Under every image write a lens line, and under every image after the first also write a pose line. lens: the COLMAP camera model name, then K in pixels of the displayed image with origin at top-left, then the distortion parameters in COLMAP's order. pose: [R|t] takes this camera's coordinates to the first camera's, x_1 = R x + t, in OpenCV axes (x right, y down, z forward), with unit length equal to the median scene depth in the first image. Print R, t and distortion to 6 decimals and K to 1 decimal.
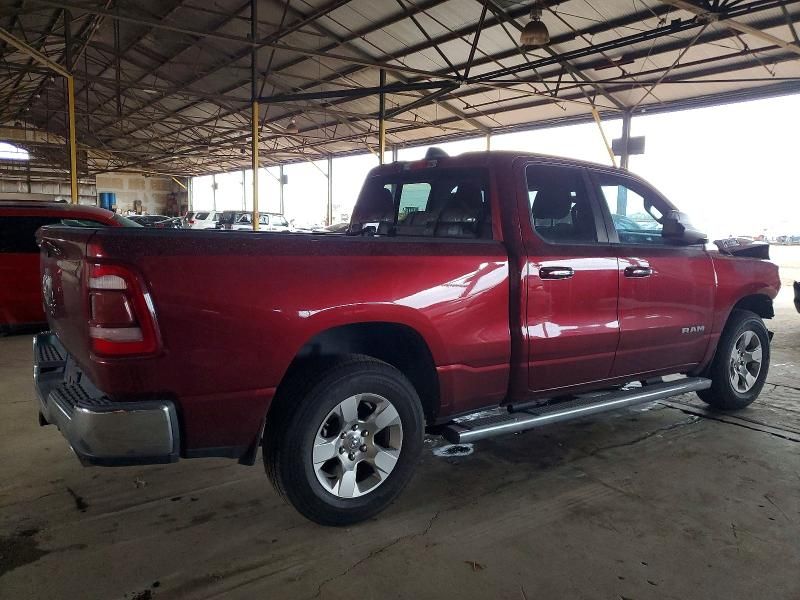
lens RADIAL K [[608.2, 0, 395.6], [0, 608.2, 300.4], [0, 0, 1]] dist [0.103870, -0.108289]
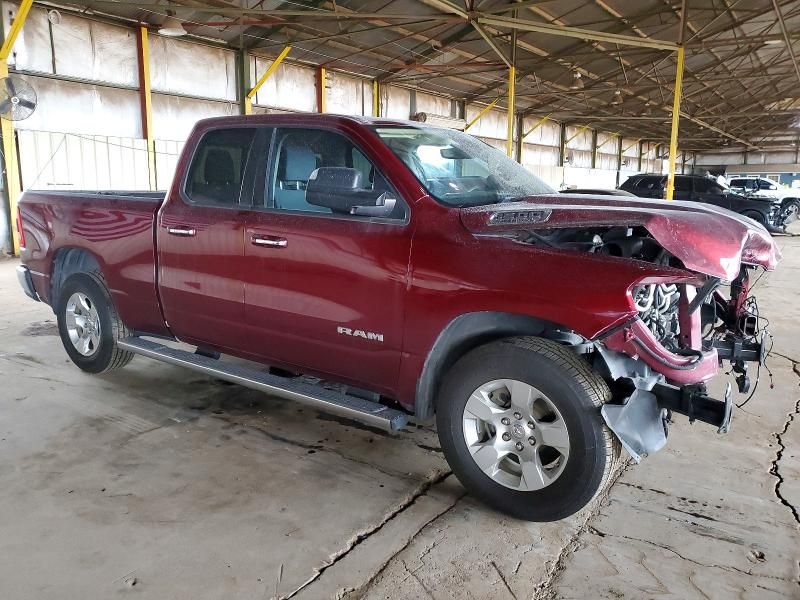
lens RADIAL K [[608.2, 0, 395.6], [0, 608.2, 300.4], [0, 0, 1]] dist [0.103870, -0.108289]
pose [[0.318774, 0.152402, -0.935498, 1.367768], [-0.113472, 0.986026, 0.121967, -0.097333], [0.941014, 0.067273, 0.331613, 0.962290]]
